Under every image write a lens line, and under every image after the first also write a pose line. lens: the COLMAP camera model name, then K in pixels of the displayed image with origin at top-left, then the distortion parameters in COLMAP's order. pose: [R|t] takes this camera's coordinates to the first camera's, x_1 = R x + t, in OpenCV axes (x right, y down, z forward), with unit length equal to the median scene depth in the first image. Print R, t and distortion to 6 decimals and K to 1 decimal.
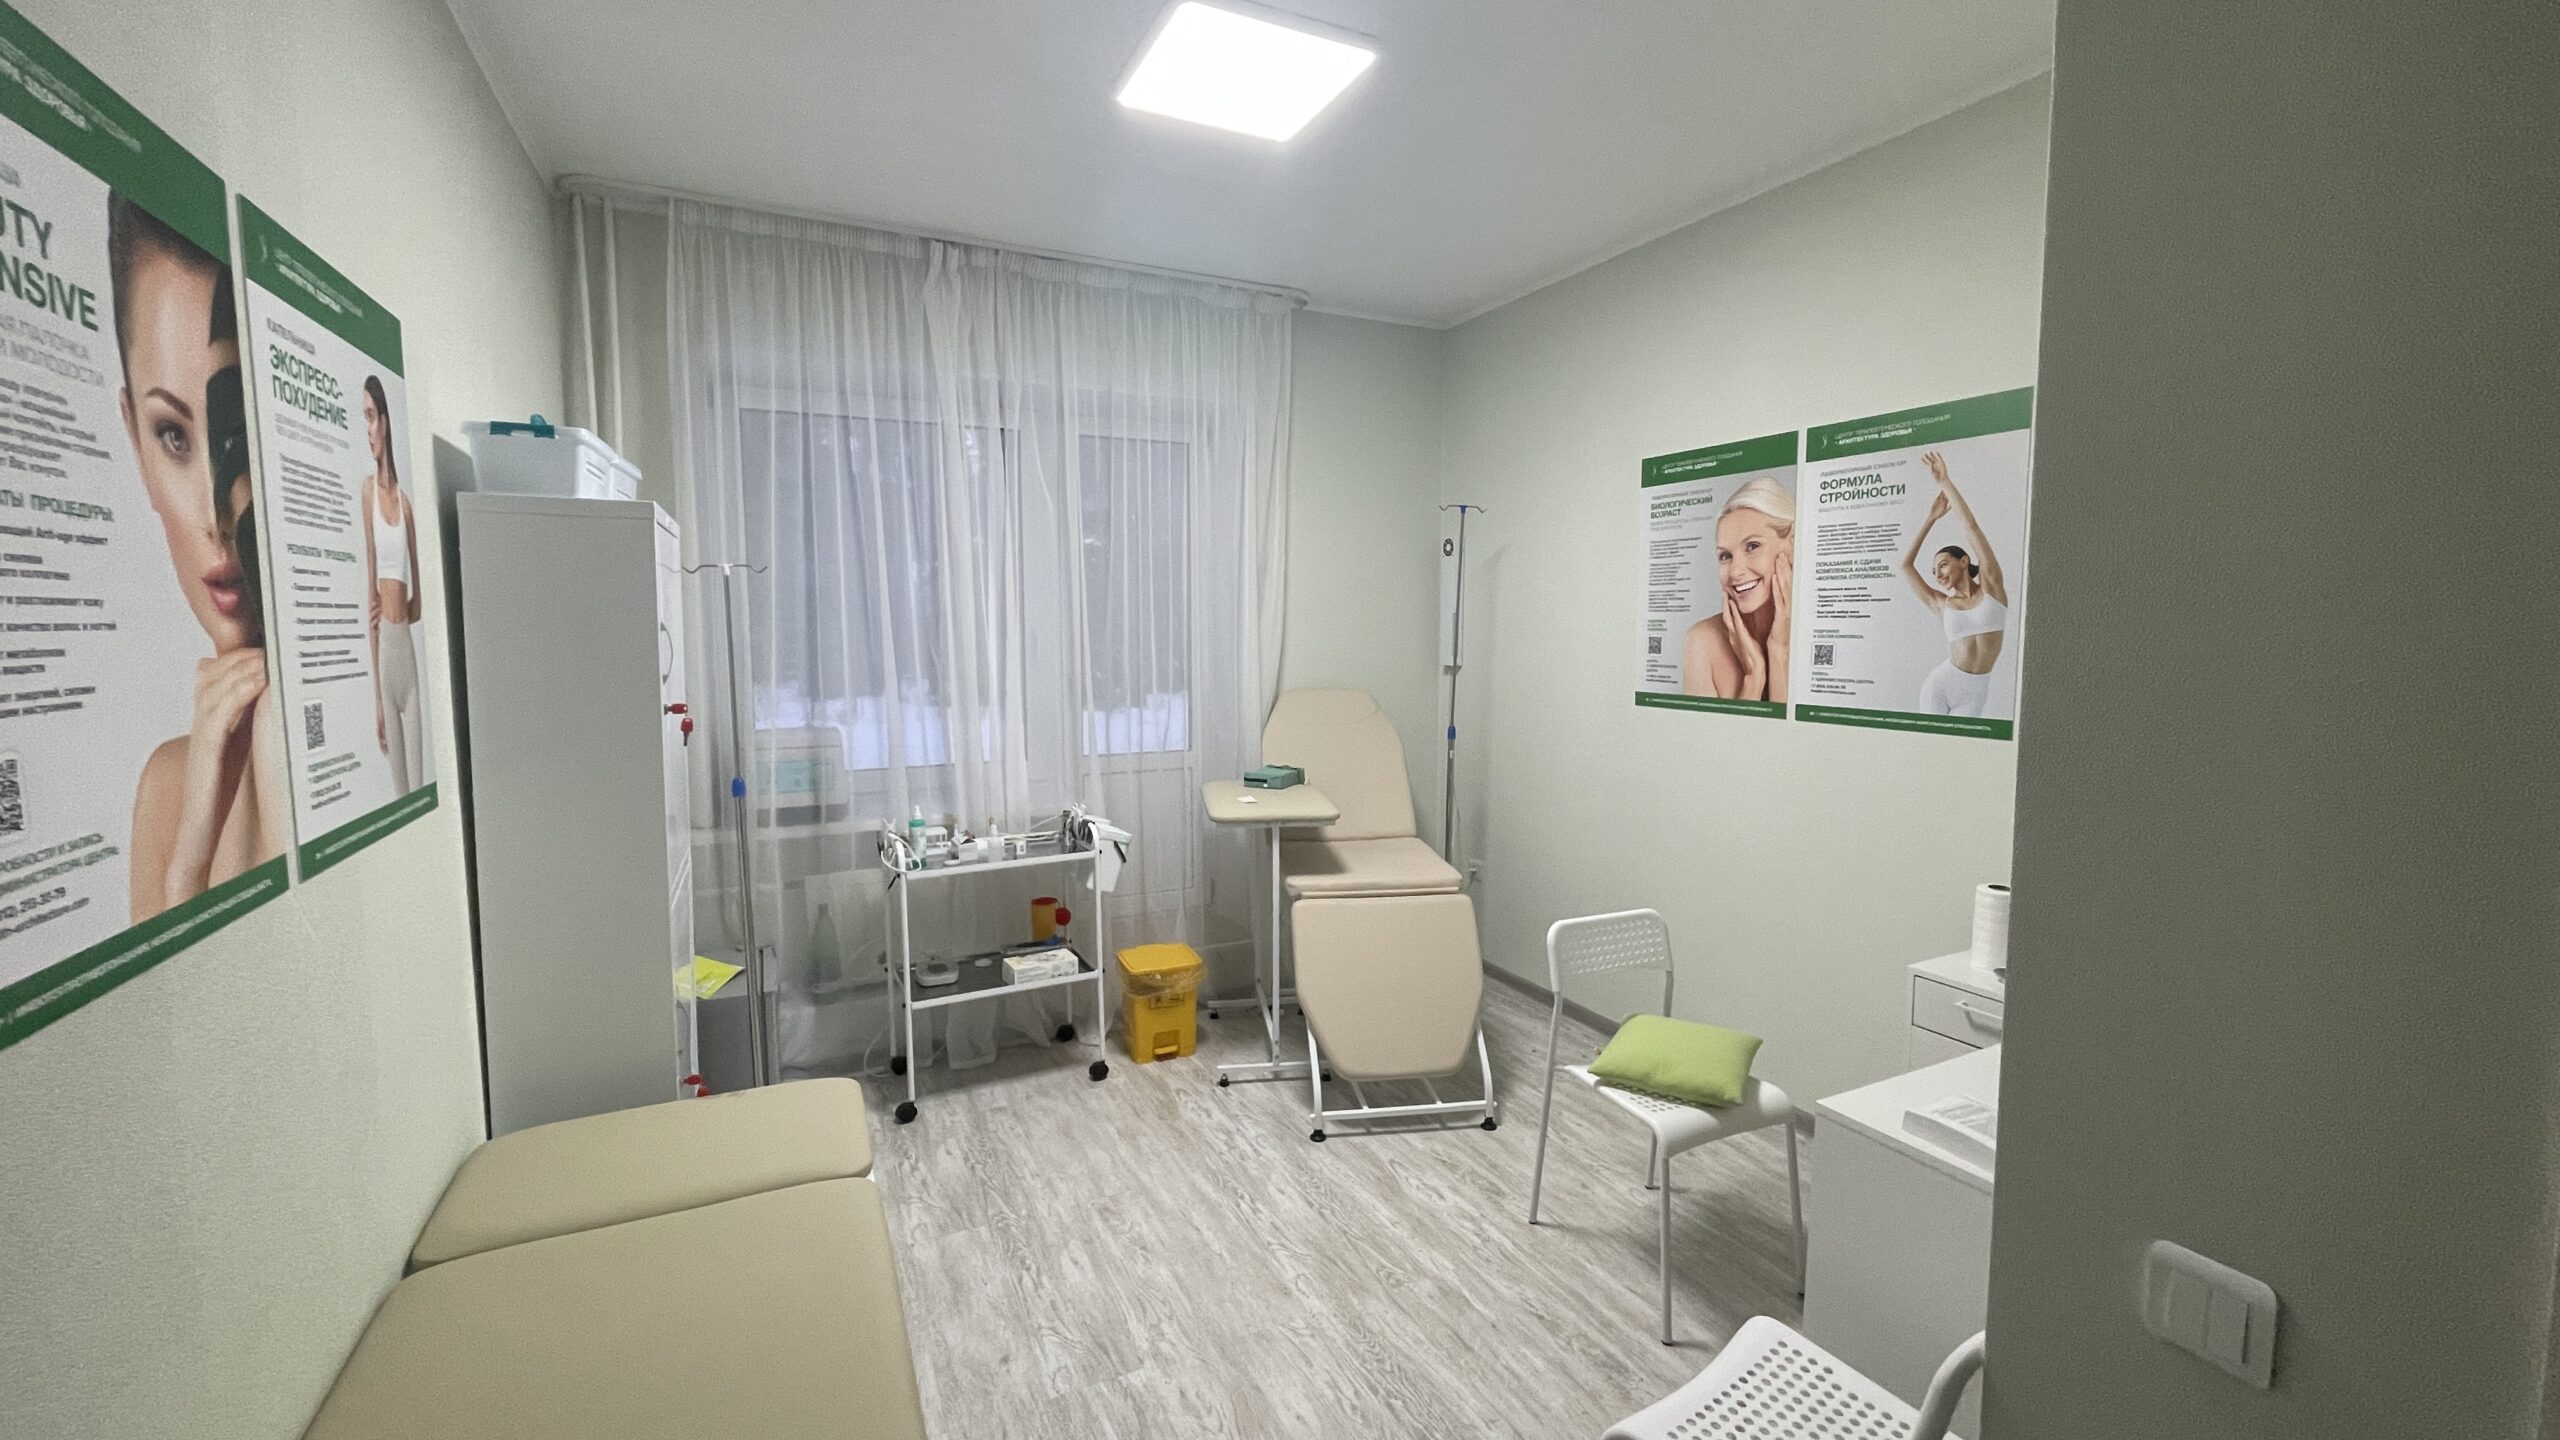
lens RADIAL K [[1049.6, 0, 1280.0], [0, 1049.6, 720.0], [0, 0, 1]] dist [0.000234, 0.000012]
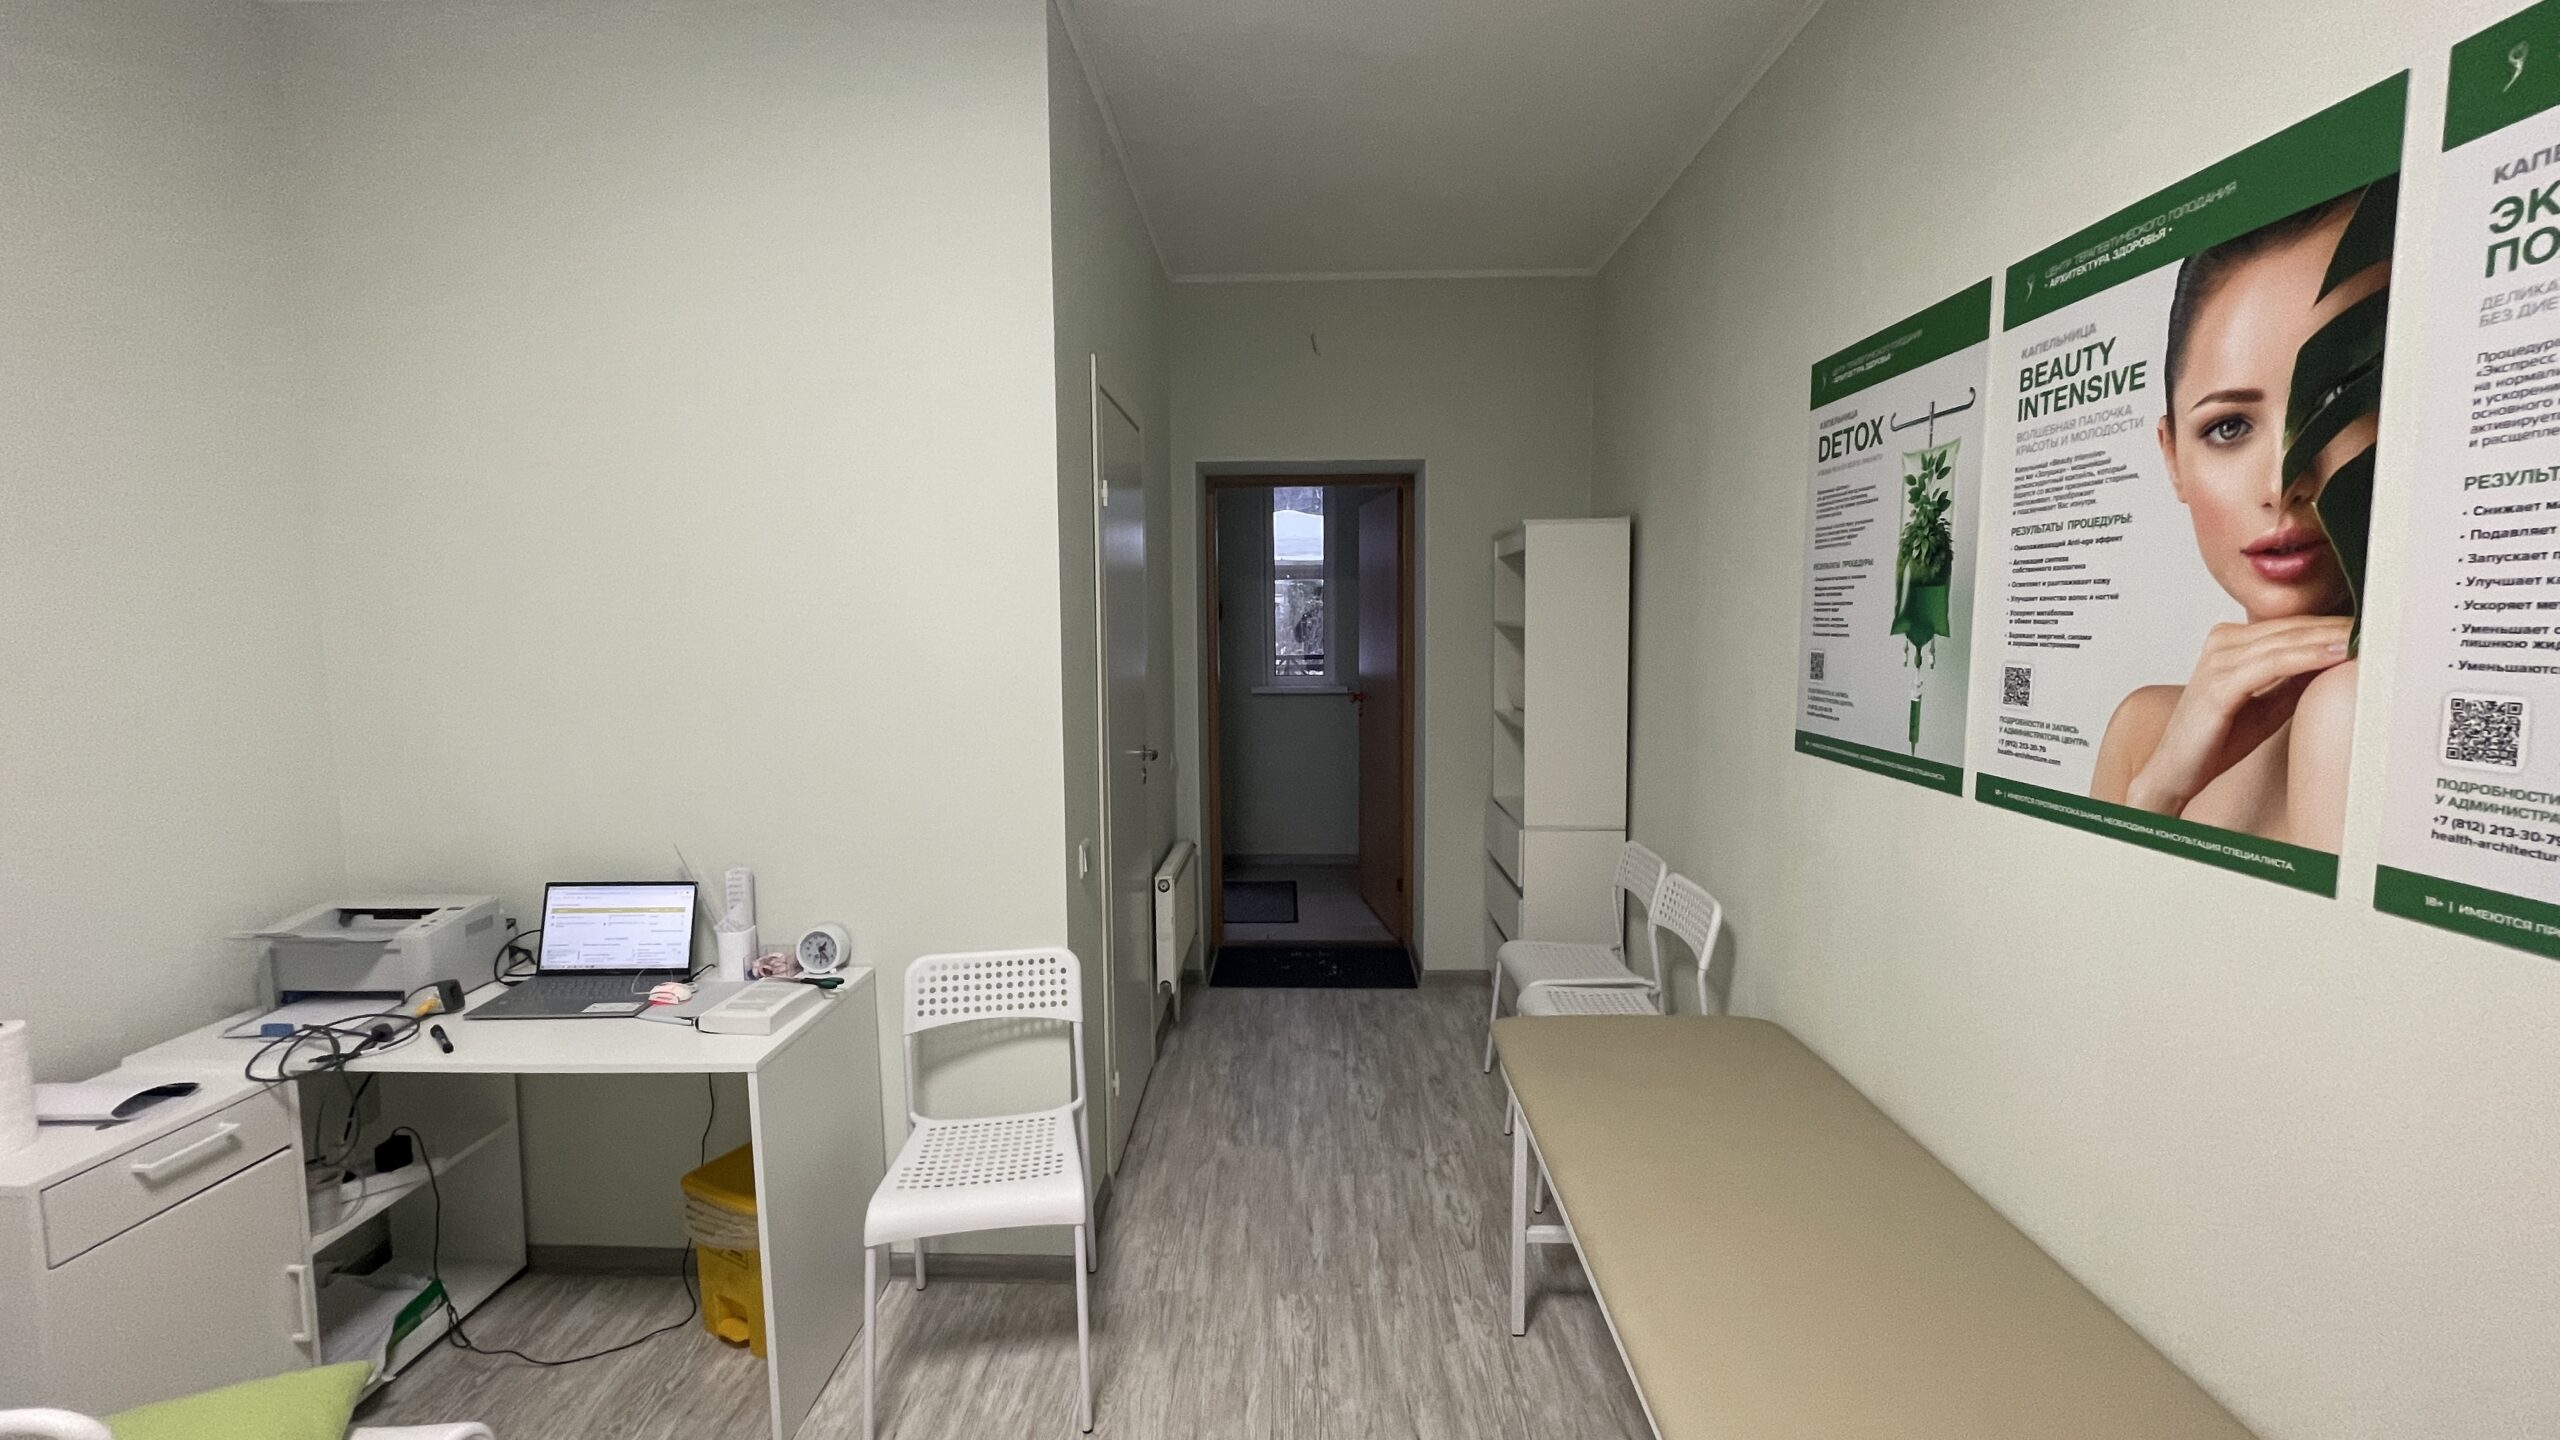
lens RADIAL K [[1049.6, 0, 1280.0], [0, 1049.6, 720.0], [0, 0, 1]] dist [0.000234, 0.000012]
pose [[-0.888104, -0.035519, 0.458269, -0.772779], [0.052935, 0.982472, 0.178735, -0.248993], [-0.456585, 0.182993, -0.870657, 2.901773]]
